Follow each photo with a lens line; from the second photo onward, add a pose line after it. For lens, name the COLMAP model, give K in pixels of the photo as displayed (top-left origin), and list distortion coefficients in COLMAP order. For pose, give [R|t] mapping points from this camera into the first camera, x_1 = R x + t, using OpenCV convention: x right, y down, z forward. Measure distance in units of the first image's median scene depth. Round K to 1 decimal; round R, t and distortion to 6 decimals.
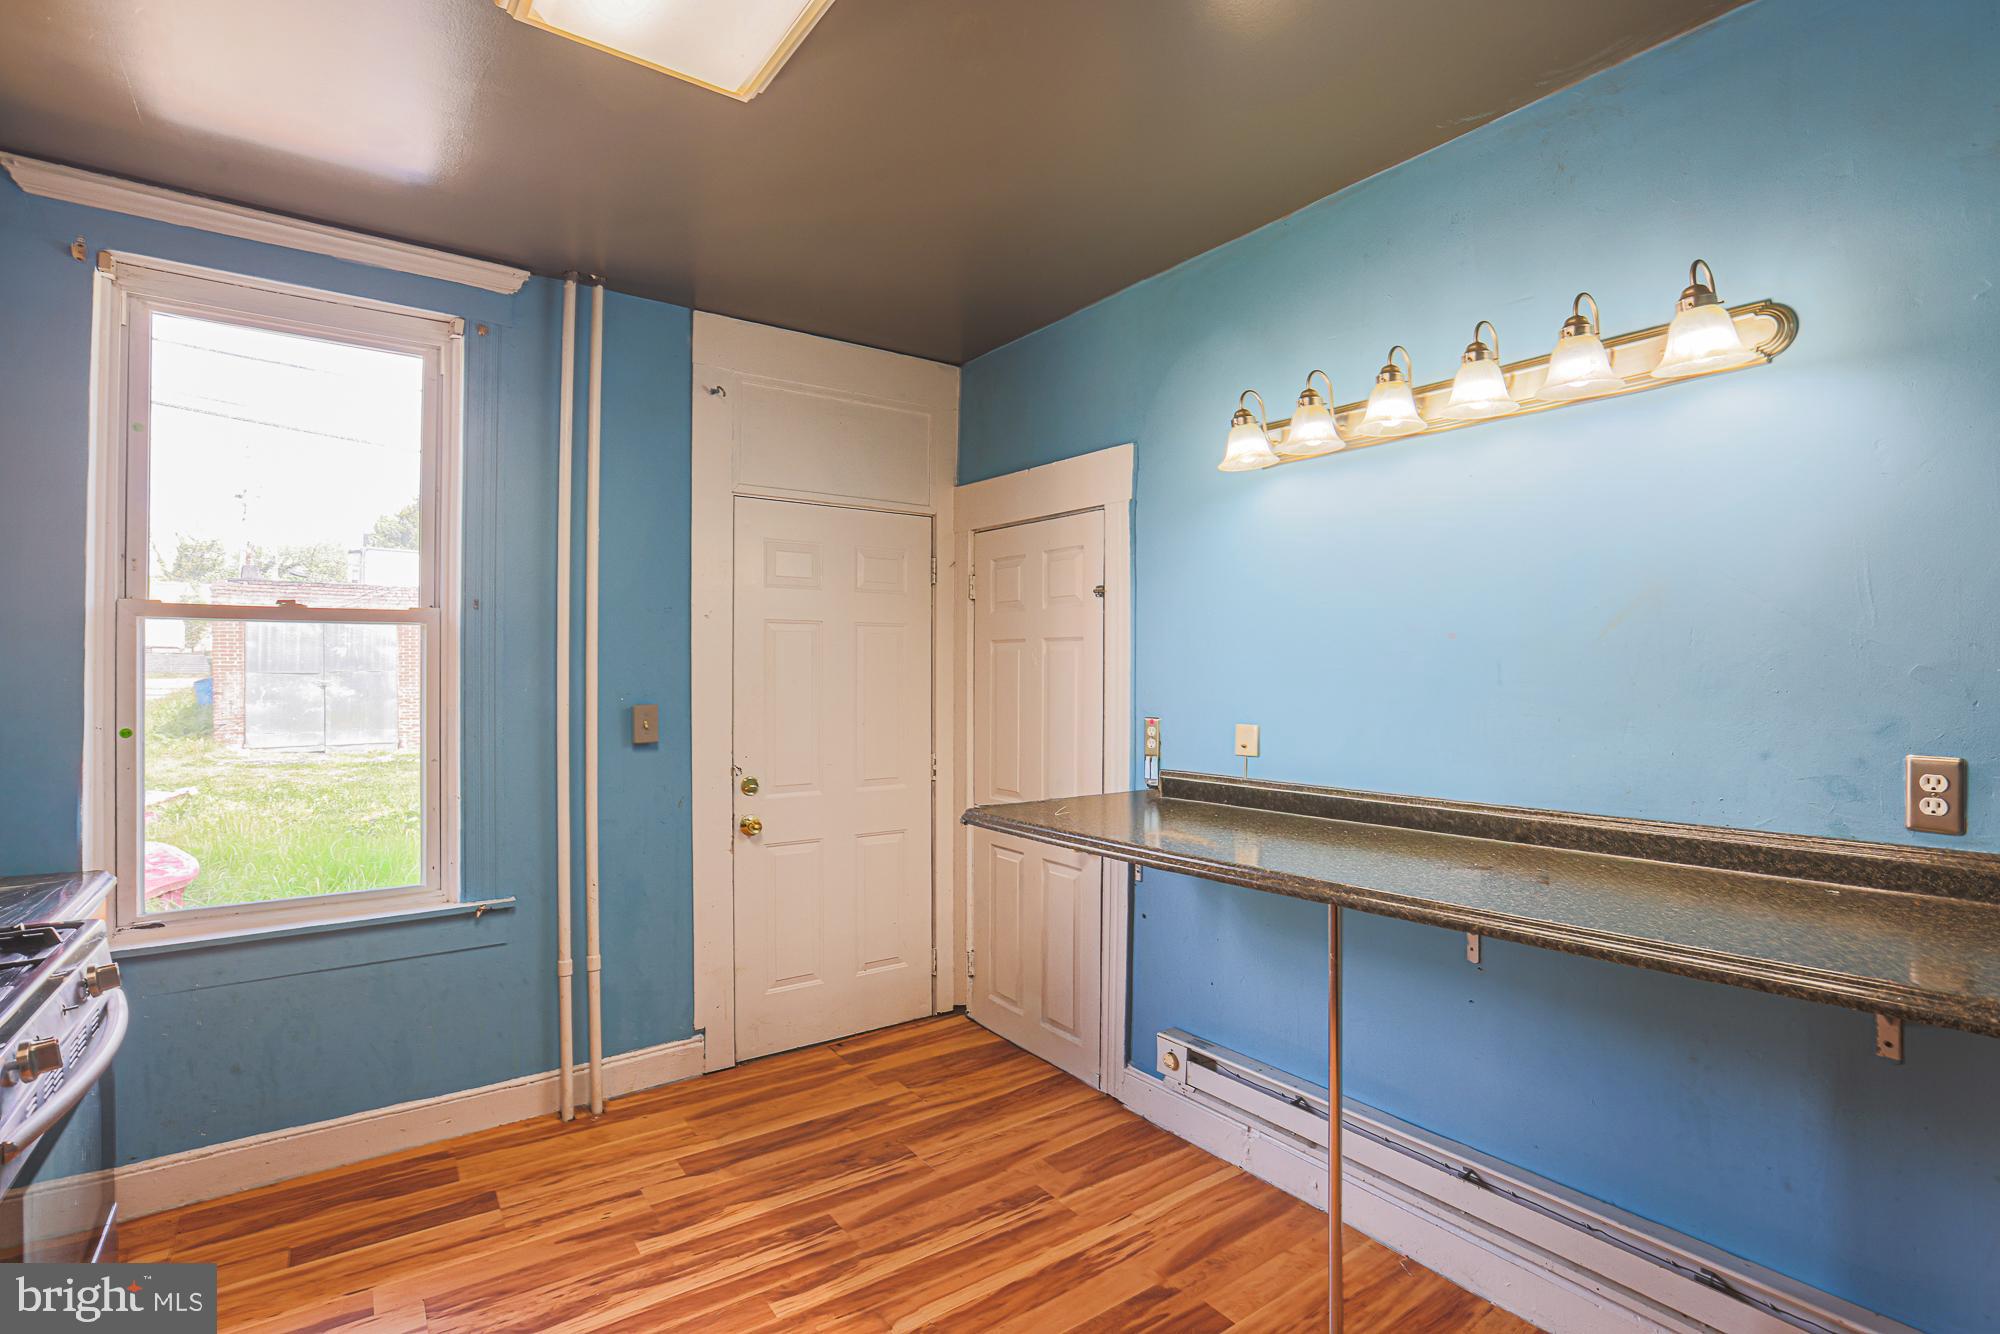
lens RADIAL K [[943.6, 0, 1000.0], [0, 943.6, 667.0], [0, 0, 1]] dist [0.000982, 0.000686]
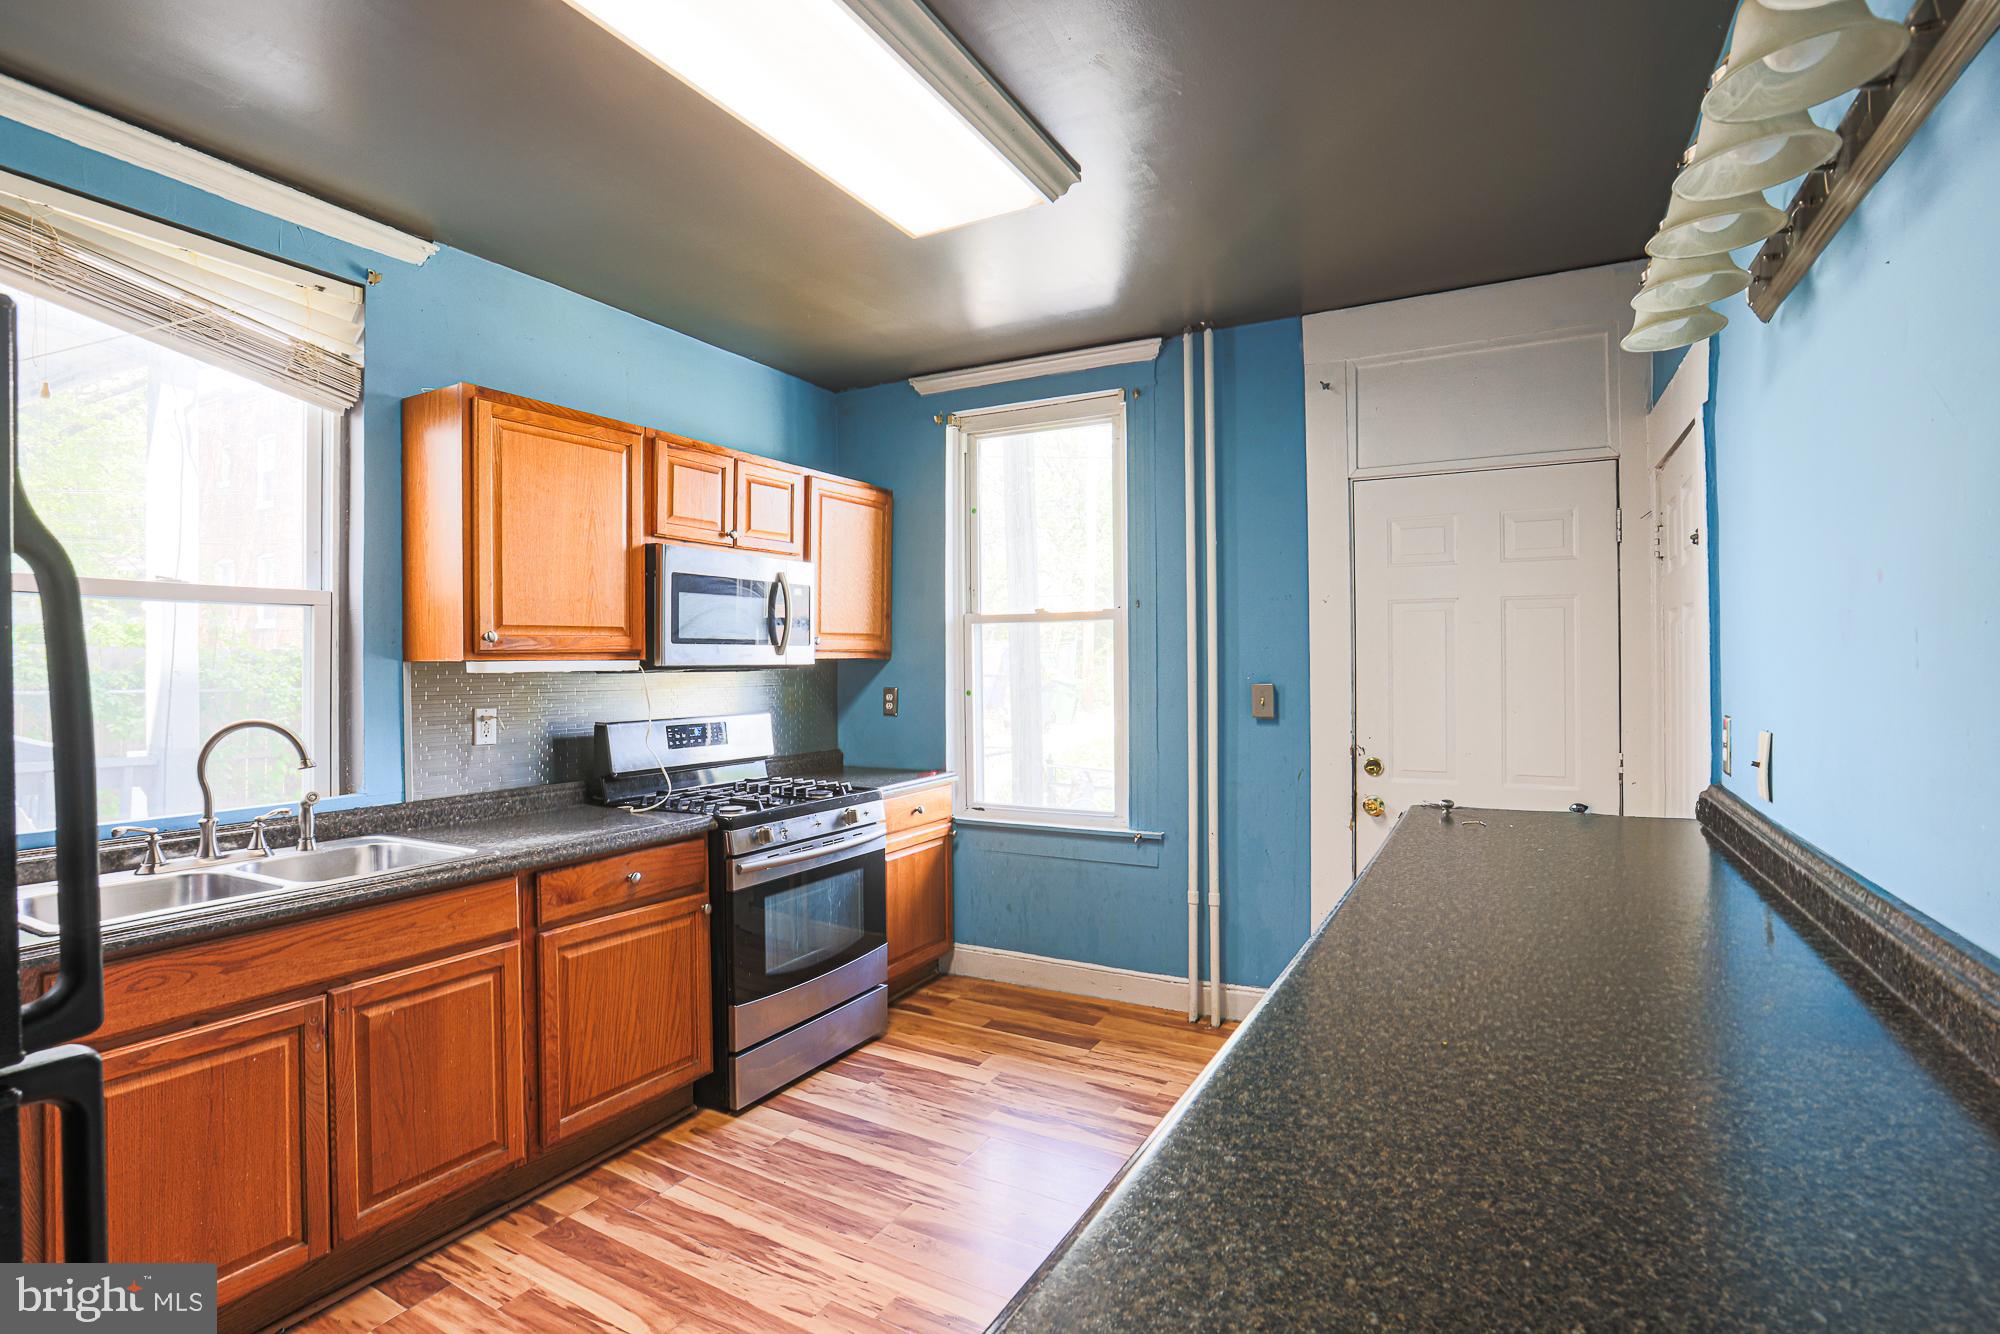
lens RADIAL K [[1003.0, 0, 1053.1], [0, 1003.0, 647.7], [0, 0, 1]] dist [-0.064609, 0.032698]
pose [[0.460097, -0.014051, -0.887757, 0.633781], [0.010774, 0.999890, -0.010241, 0.008433], [0.887803, -0.004853, 0.460198, 0.263572]]
